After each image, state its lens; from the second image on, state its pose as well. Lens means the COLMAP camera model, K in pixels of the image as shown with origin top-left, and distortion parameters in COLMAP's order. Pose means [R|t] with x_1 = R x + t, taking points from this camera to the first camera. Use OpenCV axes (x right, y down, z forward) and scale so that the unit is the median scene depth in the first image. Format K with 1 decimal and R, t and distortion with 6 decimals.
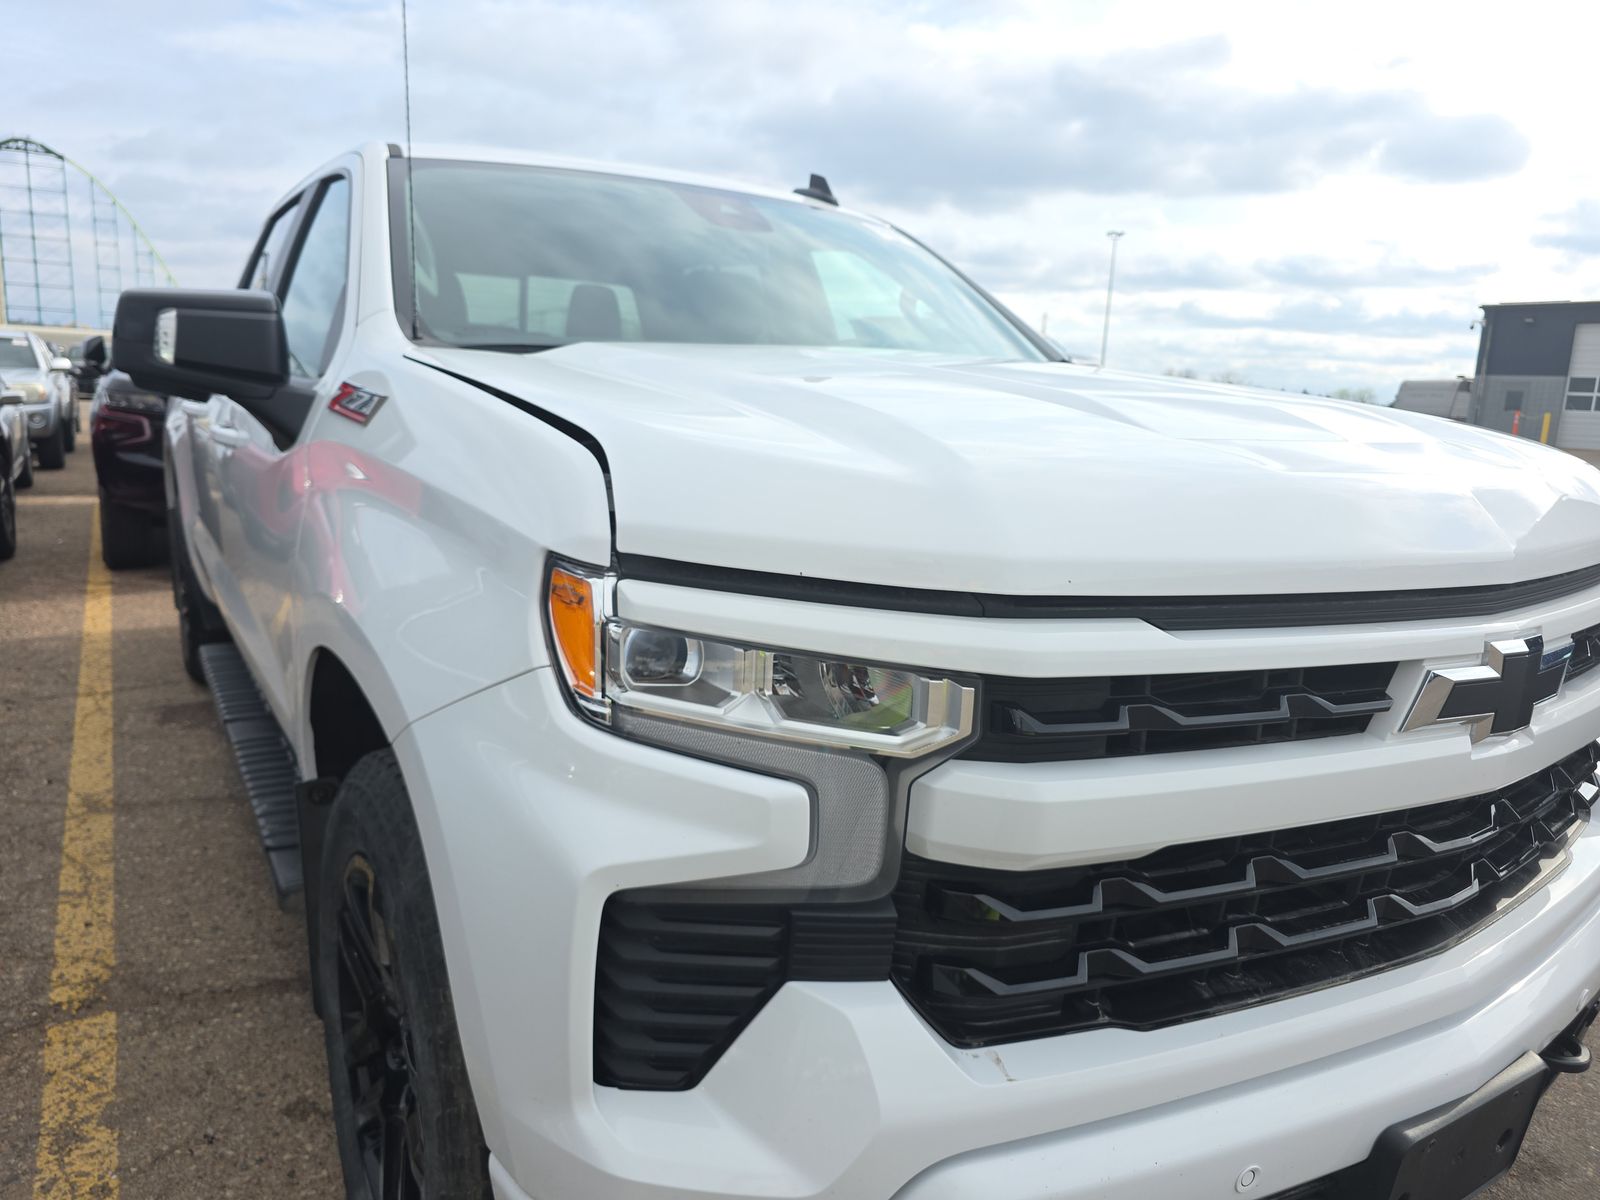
lens RADIAL K [[1076.7, 0, 800.0], [0, 1076.7, 600.0], [0, 0, 1]] dist [0.060245, -0.055993]
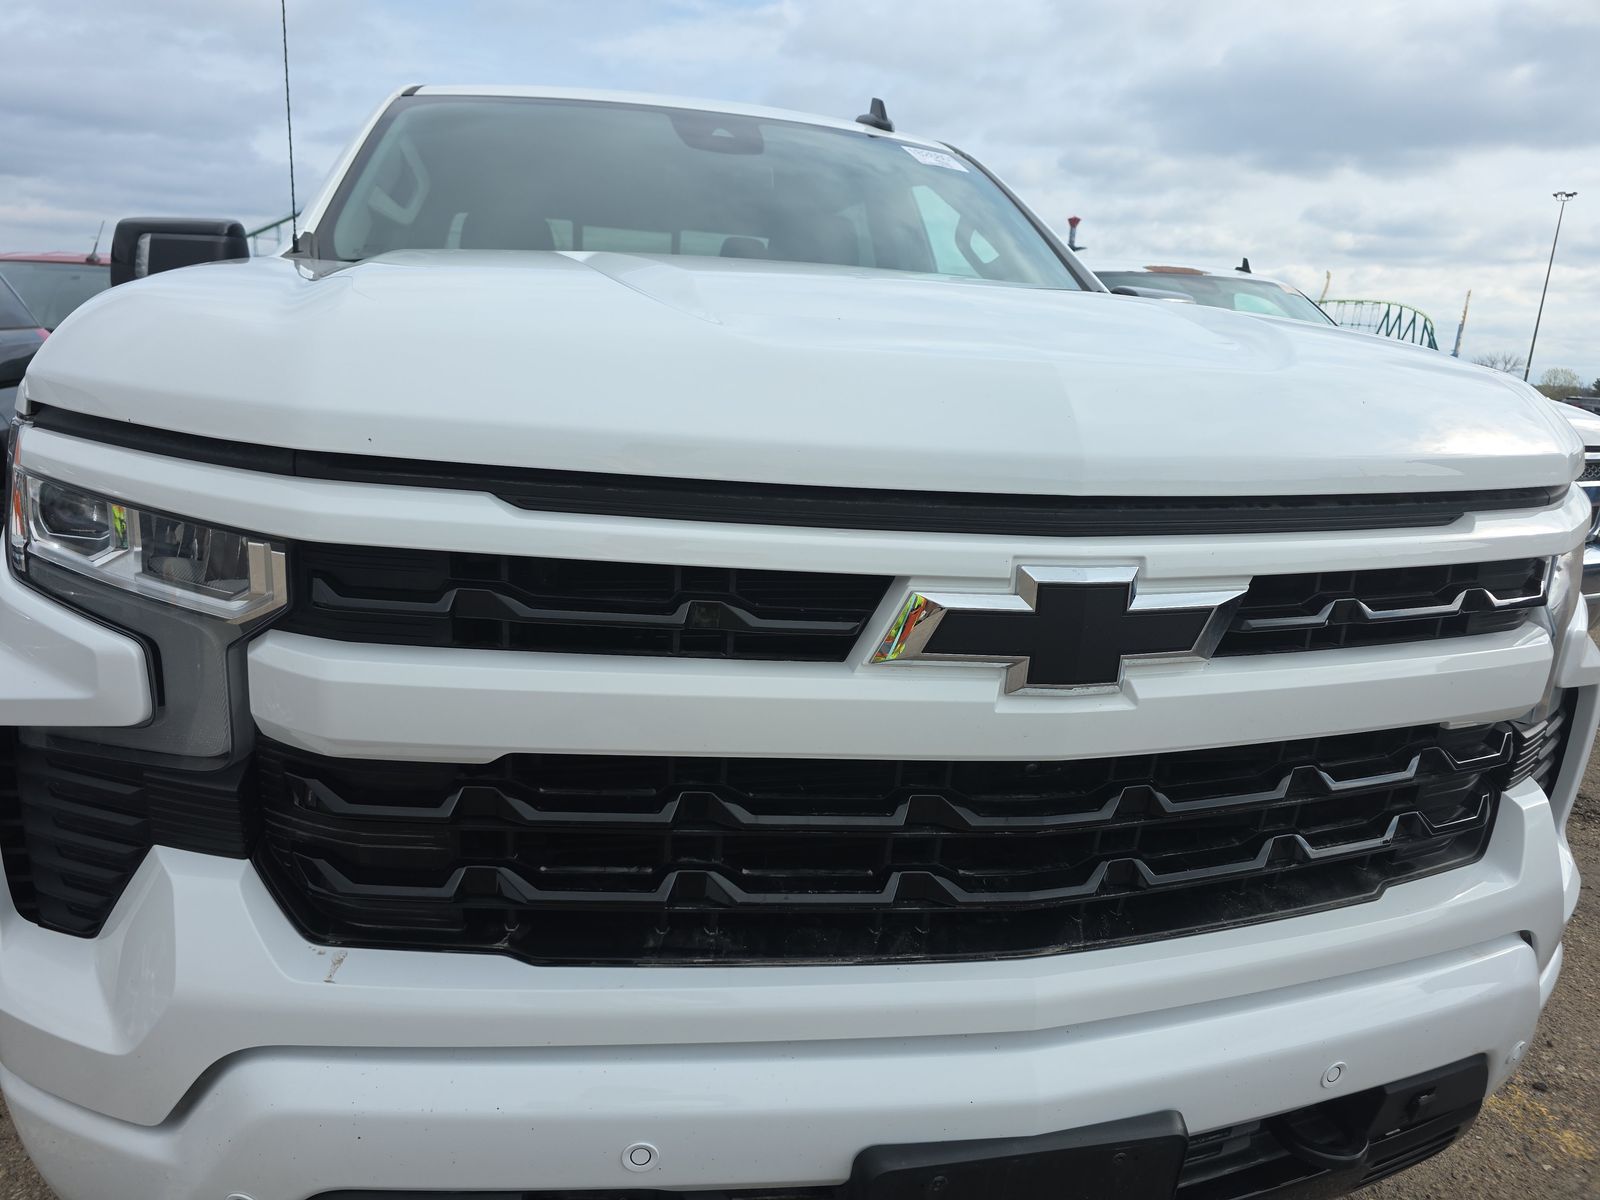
lens RADIAL K [[1076.7, 0, 800.0], [0, 1076.7, 600.0], [0, 0, 1]] dist [0.060245, -0.055993]
pose [[0.950208, 0.079049, -0.301422, 0.808358], [-0.073866, 0.996859, 0.028576, 0.059386], [0.302734, -0.004888, 0.953063, 0.232338]]
